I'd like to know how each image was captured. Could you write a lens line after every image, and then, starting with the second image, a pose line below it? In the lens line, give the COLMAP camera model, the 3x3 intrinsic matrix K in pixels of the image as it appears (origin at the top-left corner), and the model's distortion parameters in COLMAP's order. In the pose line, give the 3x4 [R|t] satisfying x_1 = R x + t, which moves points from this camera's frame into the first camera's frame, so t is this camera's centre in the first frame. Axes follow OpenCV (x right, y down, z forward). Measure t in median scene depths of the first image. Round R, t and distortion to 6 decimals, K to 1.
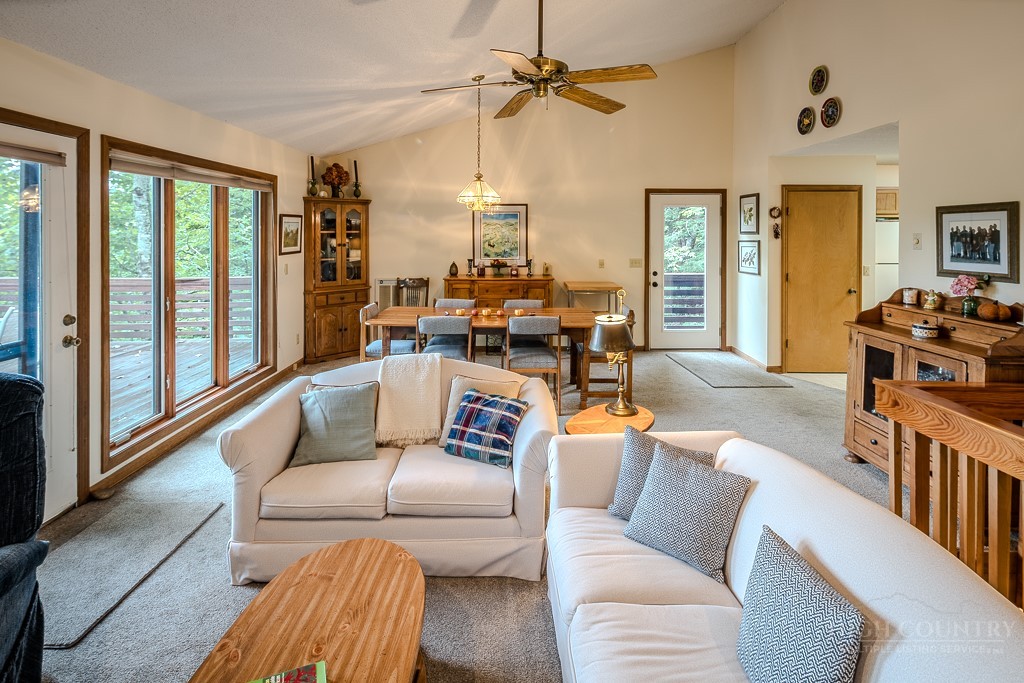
lens RADIAL K [[514.6, 0, 528.5], [0, 514.6, 235.8], [0, 0, 1]] dist [0.002853, -0.003716]
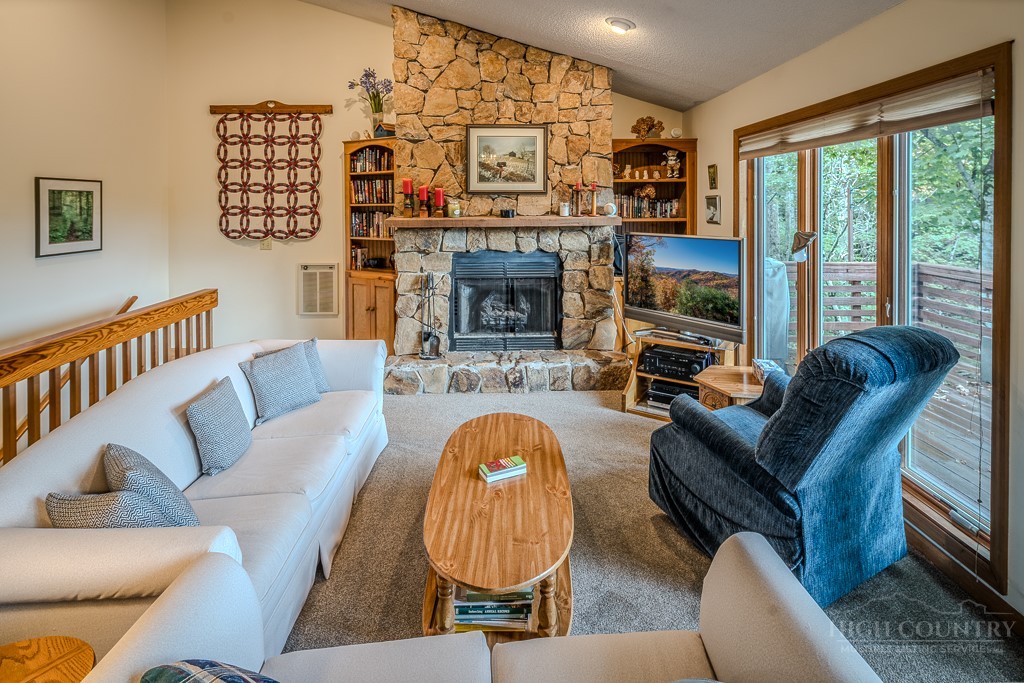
lens RADIAL K [[514.6, 0, 521.6], [0, 514.6, 208.6], [0, 0, 1]] dist [0.002853, -0.003716]
pose [[-0.999995, 0.001670, 0.002529, -0.130703], [0.001702, 0.999917, 0.012767, -0.003108], [-0.002508, 0.012771, -0.999915, 0.659050]]
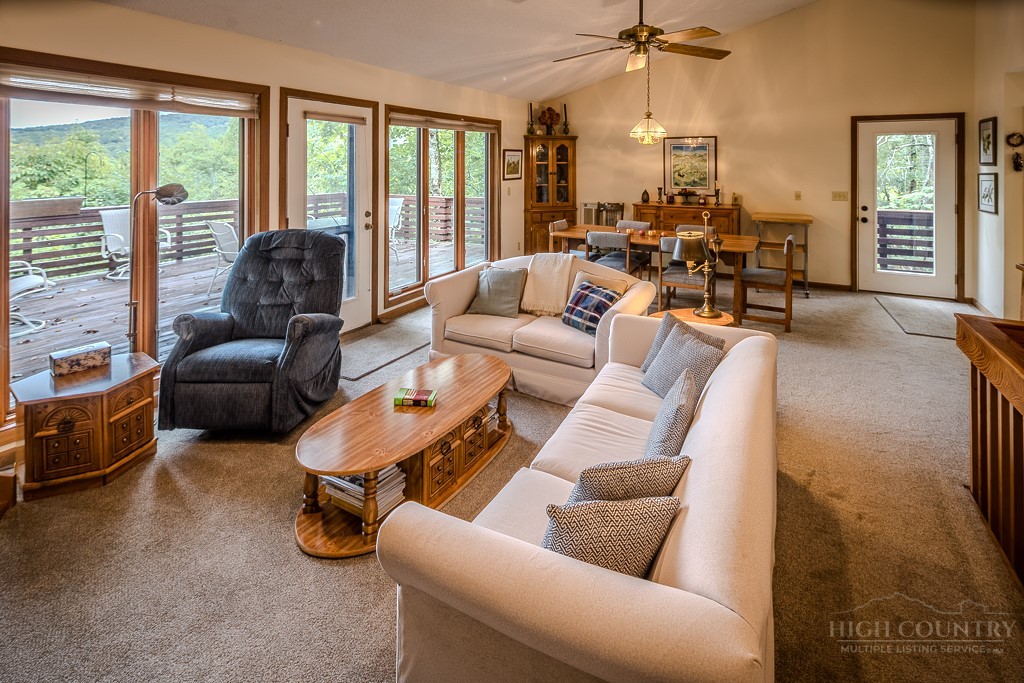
lens RADIAL K [[514.6, 0, 524.6], [0, 514.6, 164.5], [0, 0, 1]] dist [0.002853, -0.003716]
pose [[0.873334, 0.001840, -0.487118, 0.203733], [-0.003930, 0.999987, -0.003269, 0.000761], [0.487106, 0.004769, 0.873330, -0.125668]]
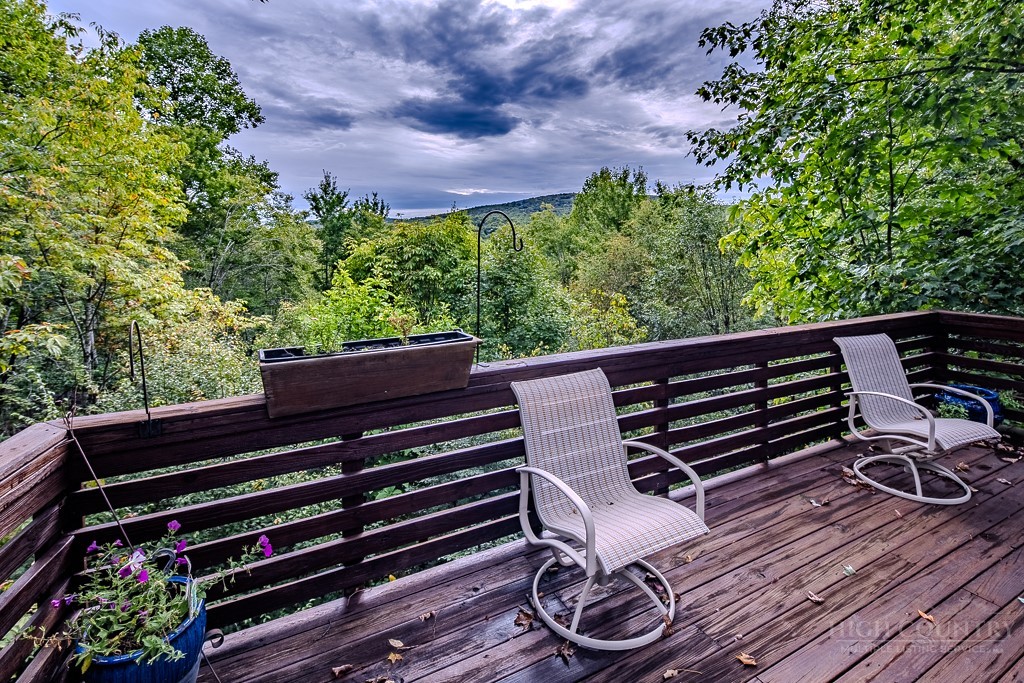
lens RADIAL K [[514.6, 0, 524.1], [0, 514.6, 246.6], [0, 0, 1]] dist [0.002853, -0.003716]
pose [[0.461968, 0.005871, -0.886877, -0.946784], [-0.004811, 0.999980, 0.004114, 0.002885], [0.886883, 0.002367, 0.461987, 0.283281]]
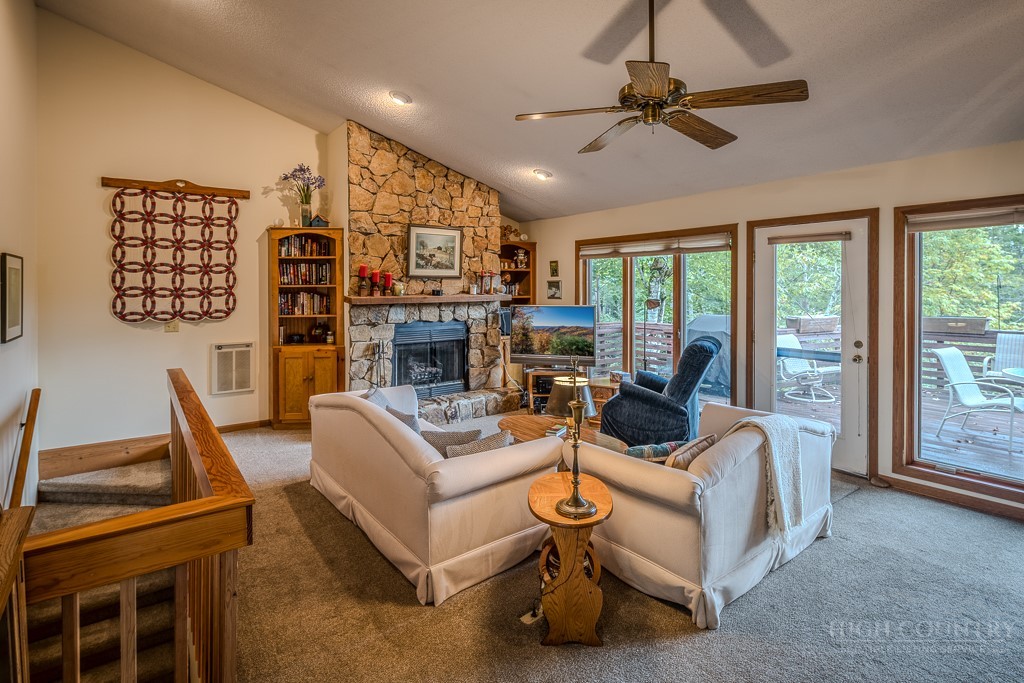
lens RADIAL K [[512.6, 0, 520.0], [0, 512.6, 291.9], [0, 0, 1]] dist [0.000123, 0.000533]
pose [[-0.814588, 0.005247, -0.580016, 0.366867], [-0.002085, 0.999926, 0.011974, 0.000079], [0.580036, 0.010963, -0.814517, 0.822262]]
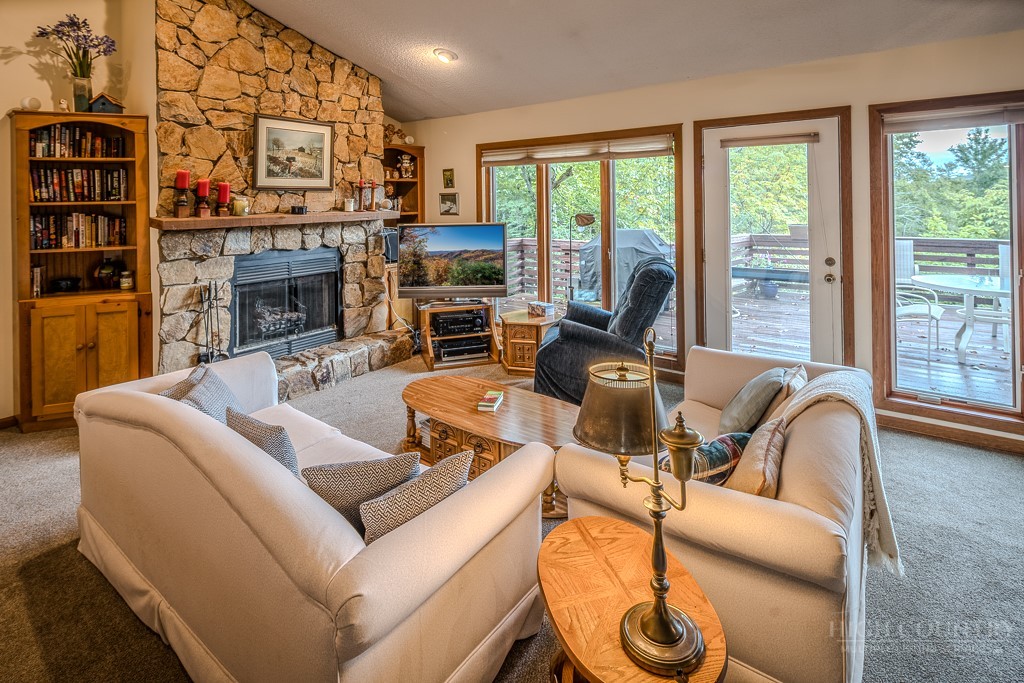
lens RADIAL K [[514.6, 0, 520.2], [0, 514.6, 198.5], [0, 0, 1]] dist [0.002853, -0.003716]
pose [[-0.623124, 0.004421, -0.782110, 0.290770], [0.009105, 0.999957, -0.001602, 0.001504], [0.782070, -0.008119, -0.623138, 0.605082]]
